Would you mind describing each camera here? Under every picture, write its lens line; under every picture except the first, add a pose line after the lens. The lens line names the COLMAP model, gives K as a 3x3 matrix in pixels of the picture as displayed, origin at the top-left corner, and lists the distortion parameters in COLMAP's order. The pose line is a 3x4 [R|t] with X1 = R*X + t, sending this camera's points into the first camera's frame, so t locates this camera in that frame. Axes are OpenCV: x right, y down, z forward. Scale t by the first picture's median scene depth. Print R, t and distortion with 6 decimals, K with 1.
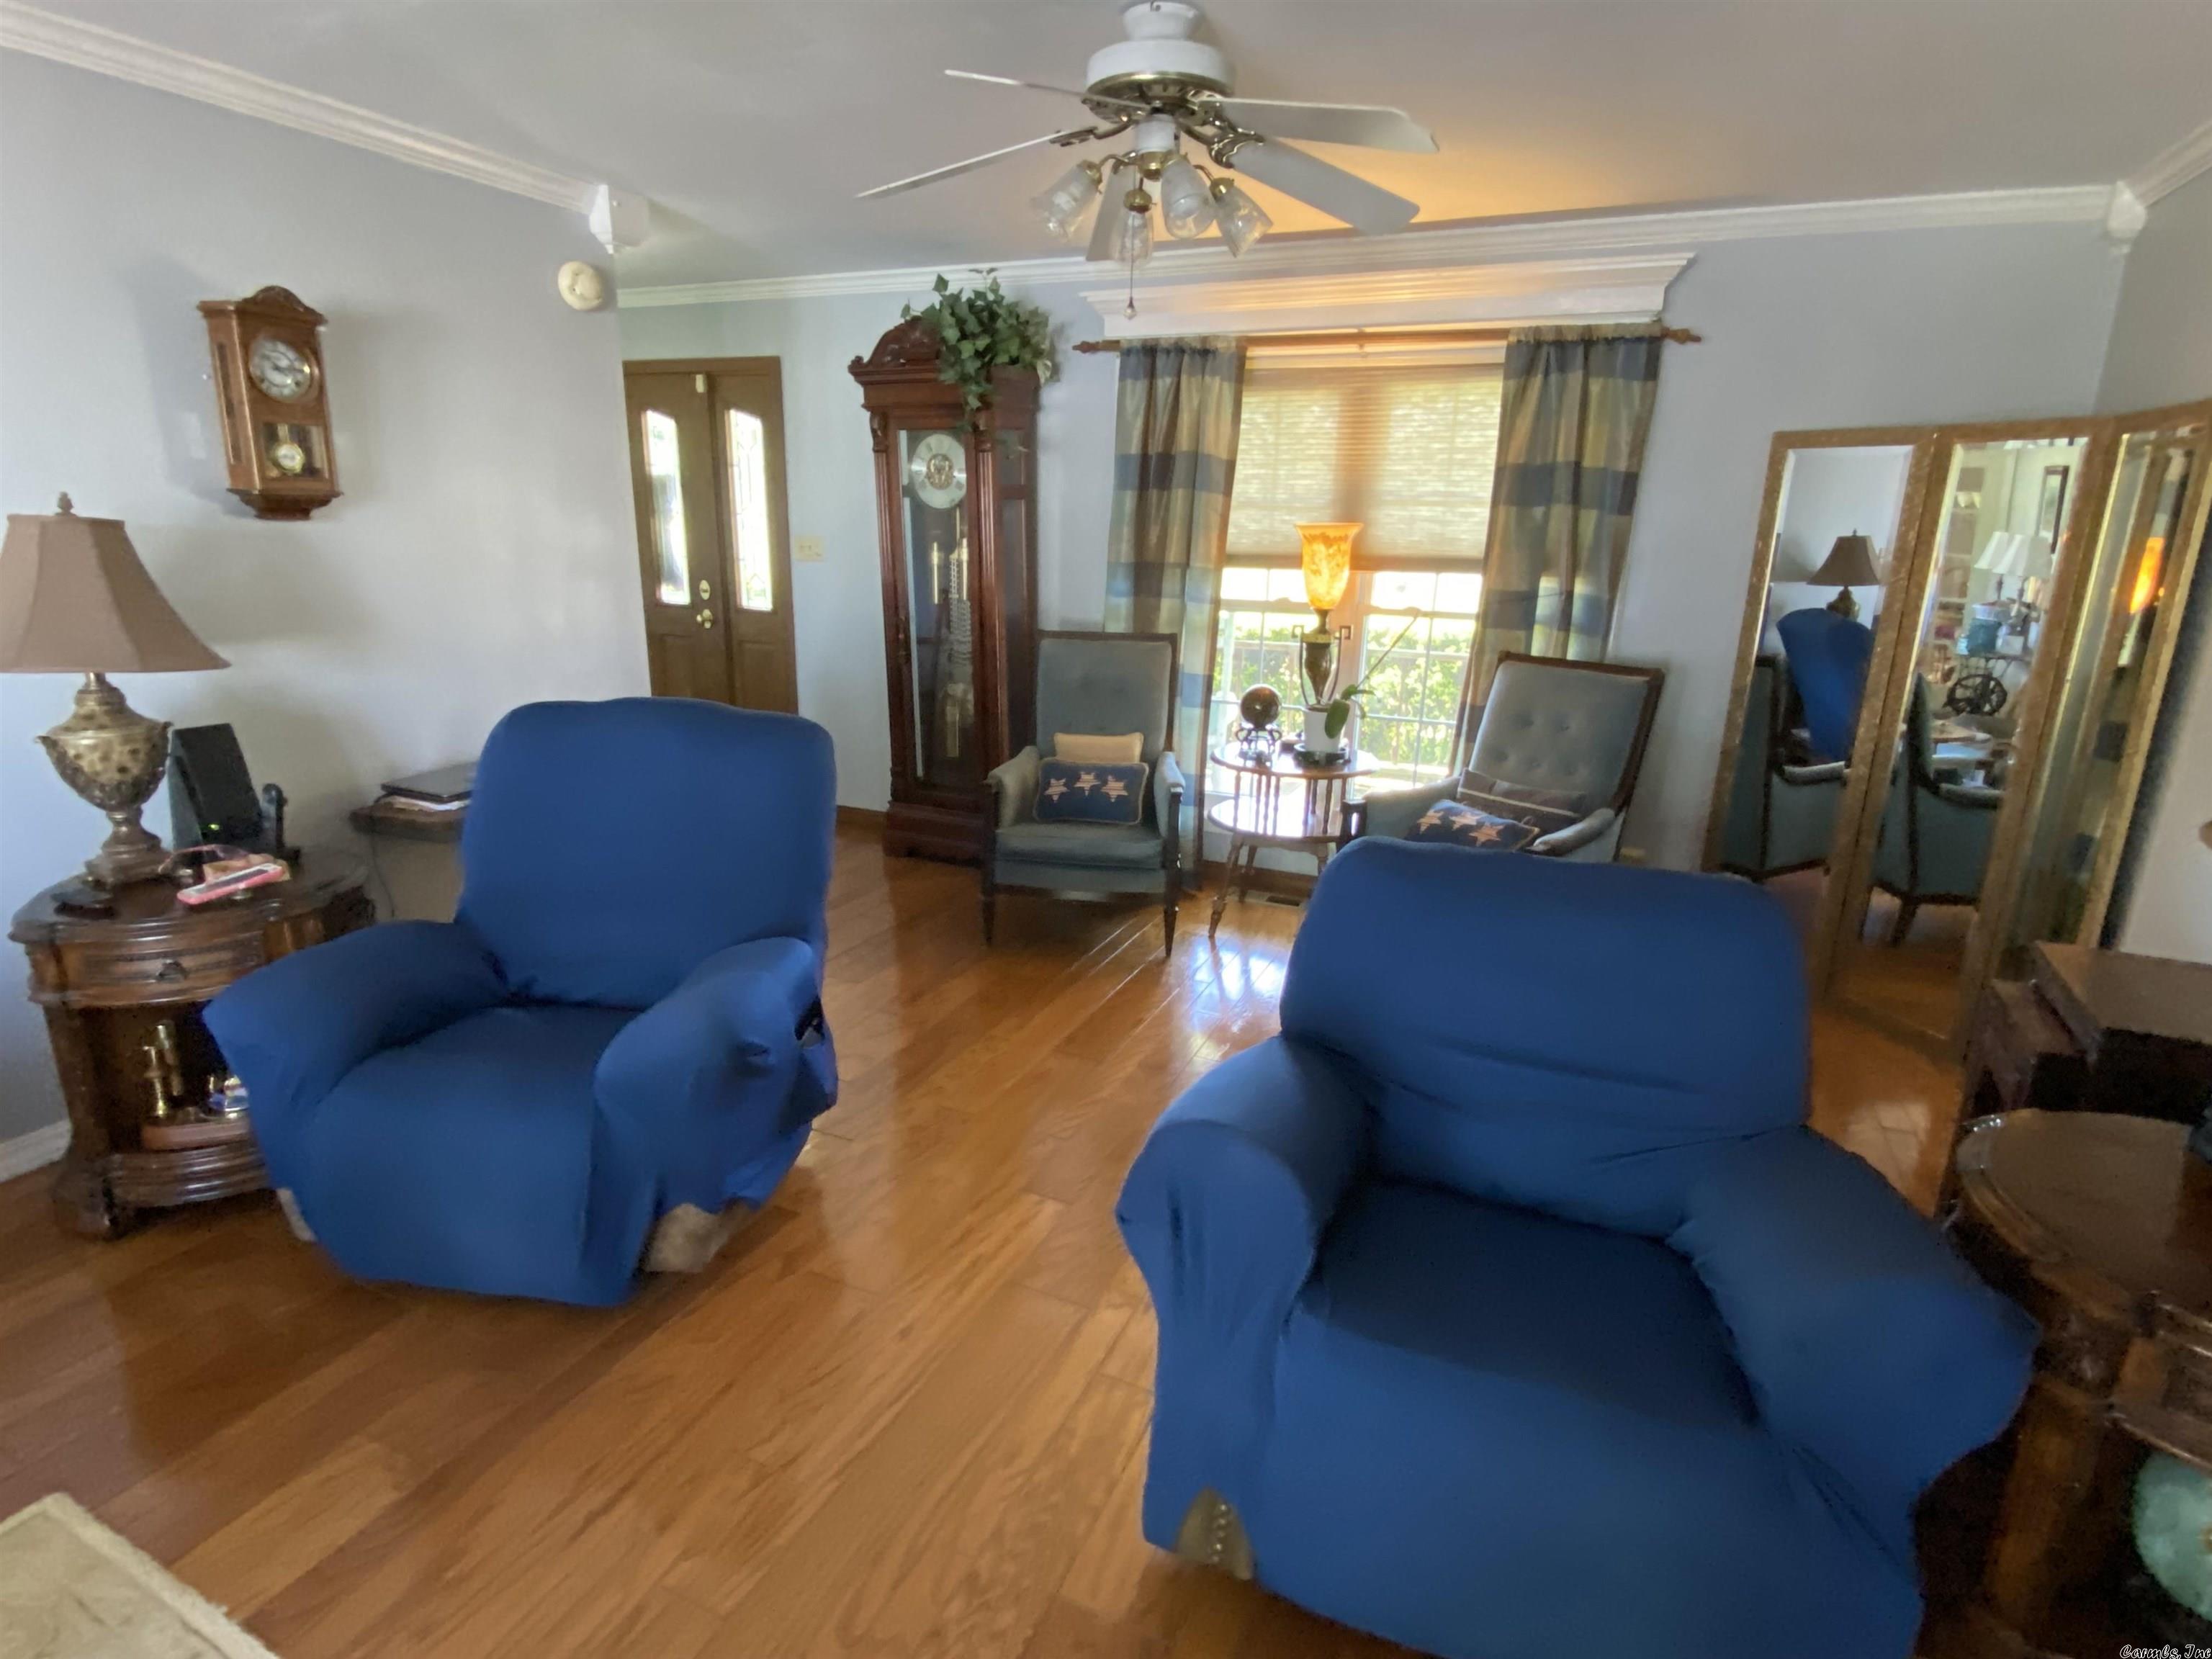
lens RADIAL K [[1121.2, 0, 1108.4], [0, 1121.2, 831.0], [0, 0, 1]] dist [0.003066, -0.009359]
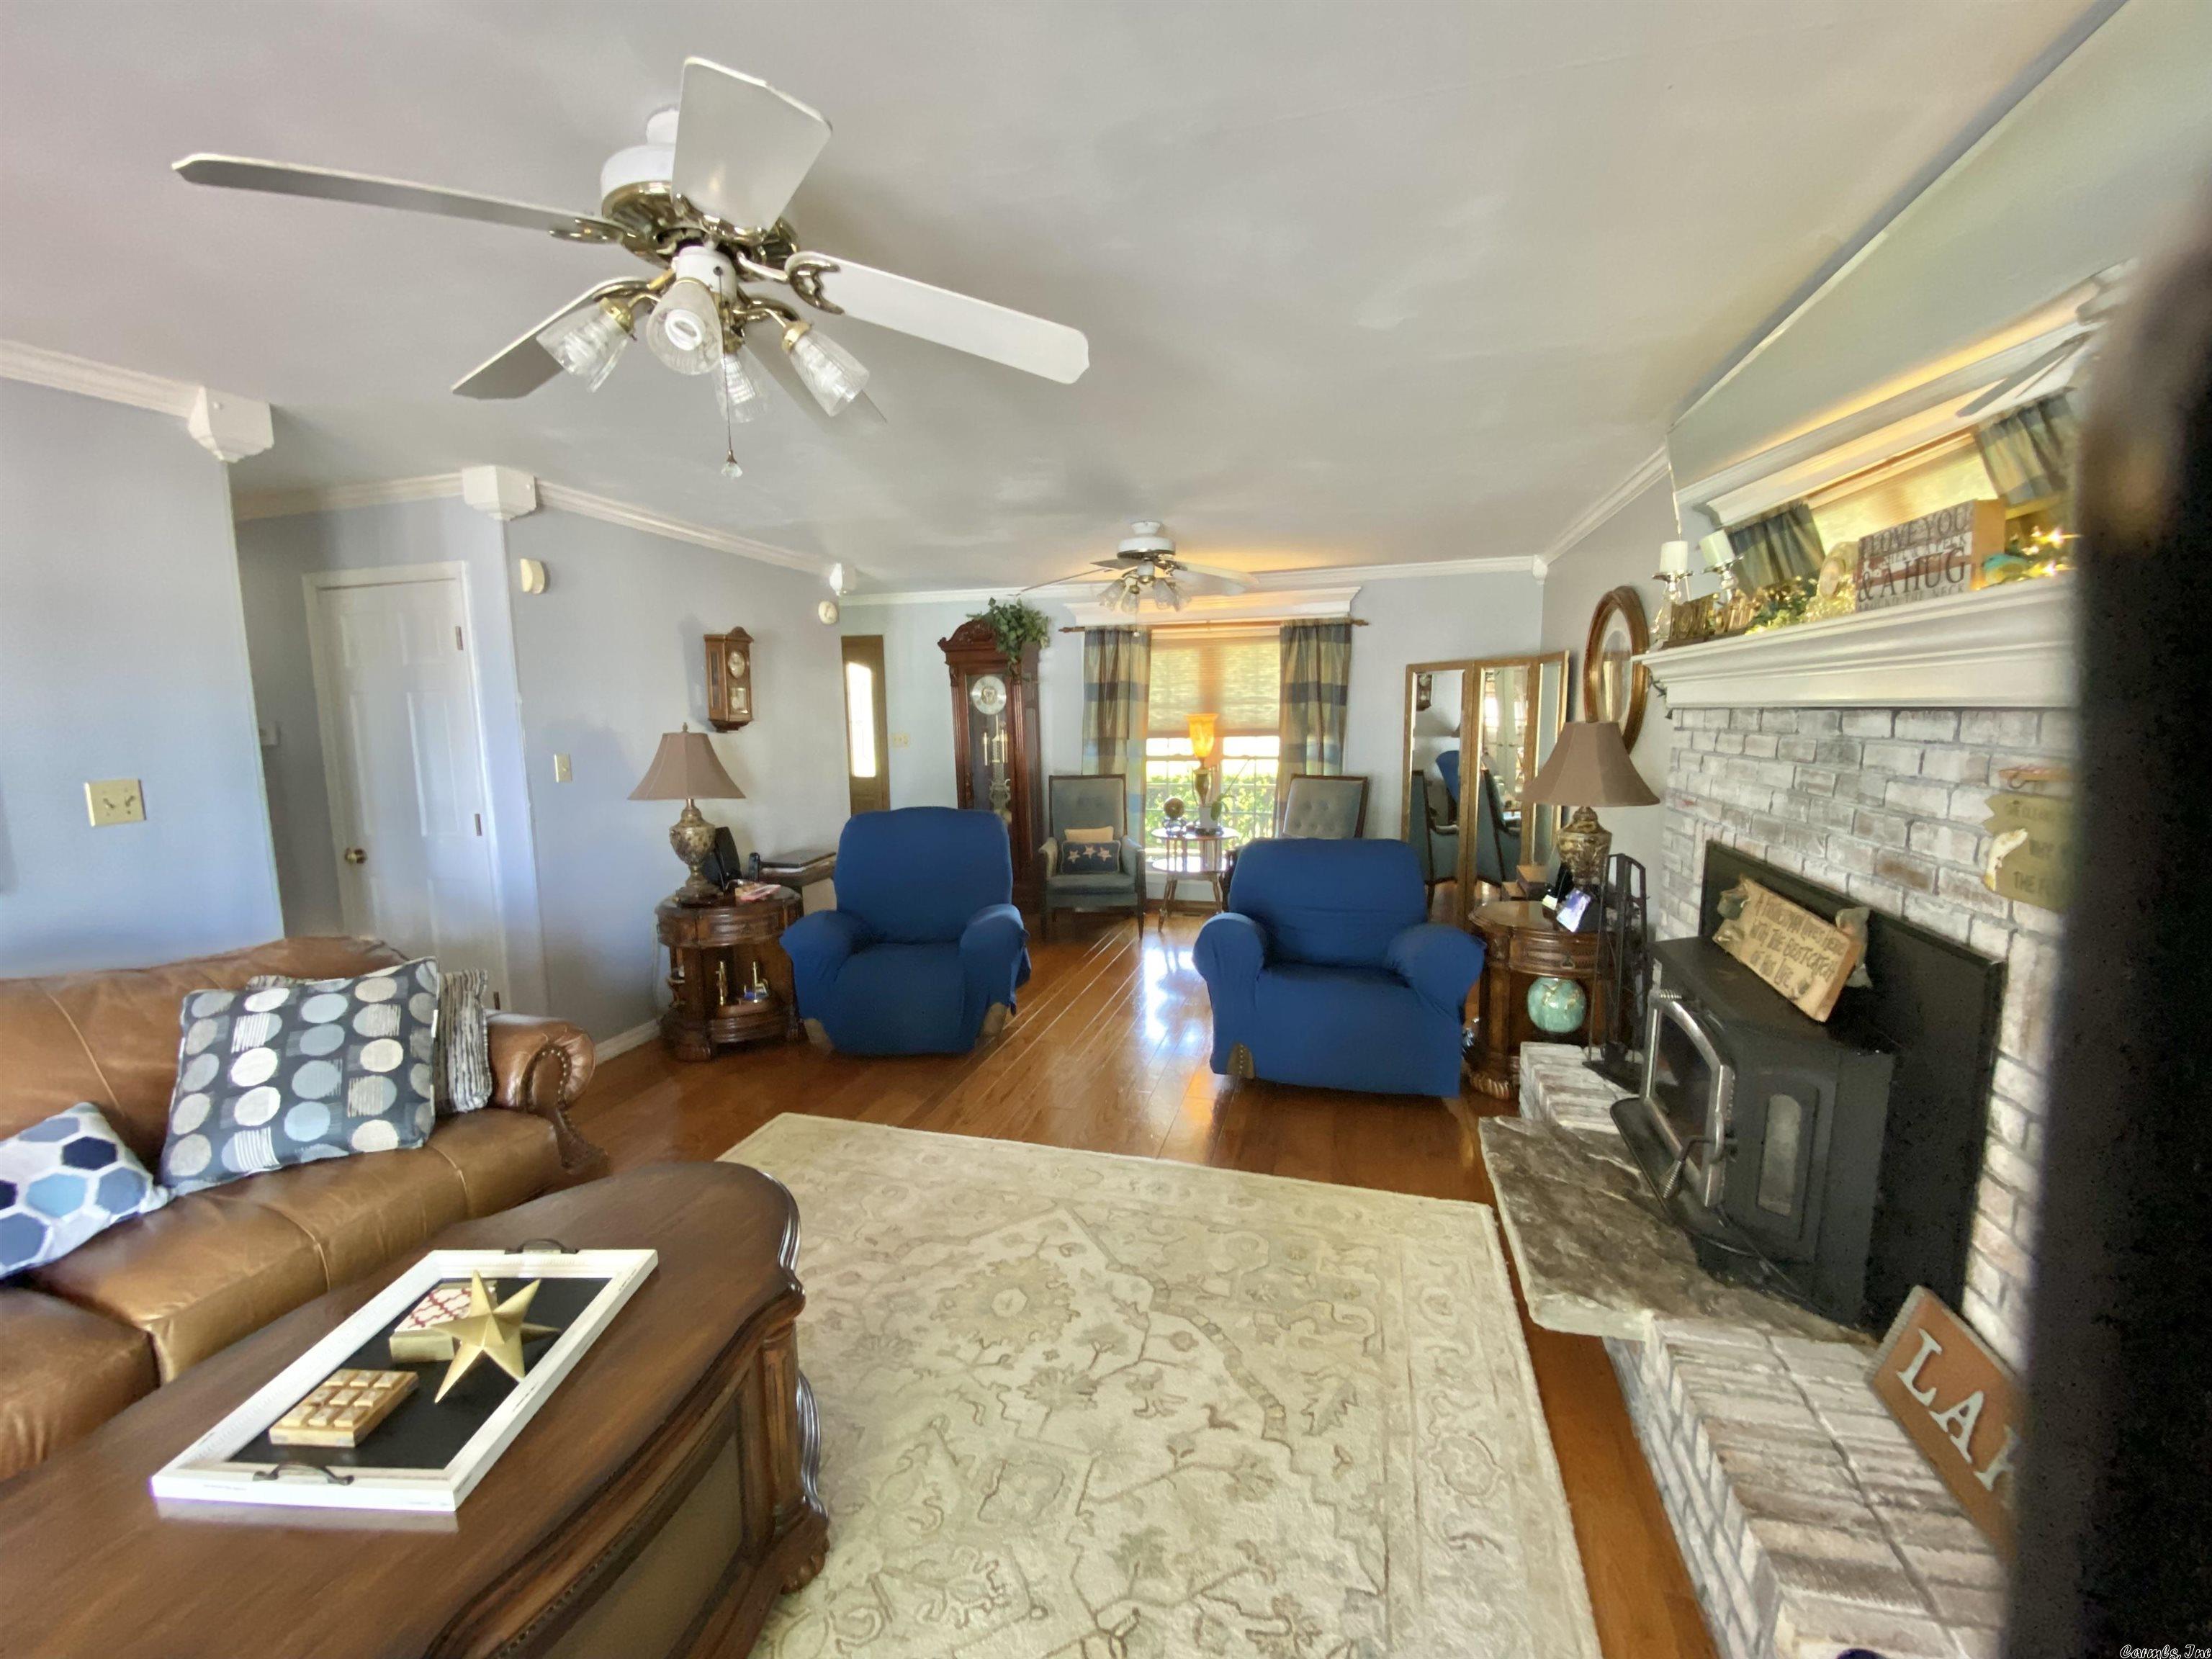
lens RADIAL K [[894.1, 0, 1088.1], [0, 894.1, 825.1], [0, 0, 1]] dist [0.000578, 0.000022]
pose [[0.990569, -0.053996, 0.125929, -0.207846], [0.071812, 0.987326, -0.141526, 0.125485], [-0.116692, 0.149234, 0.981892, -0.489484]]
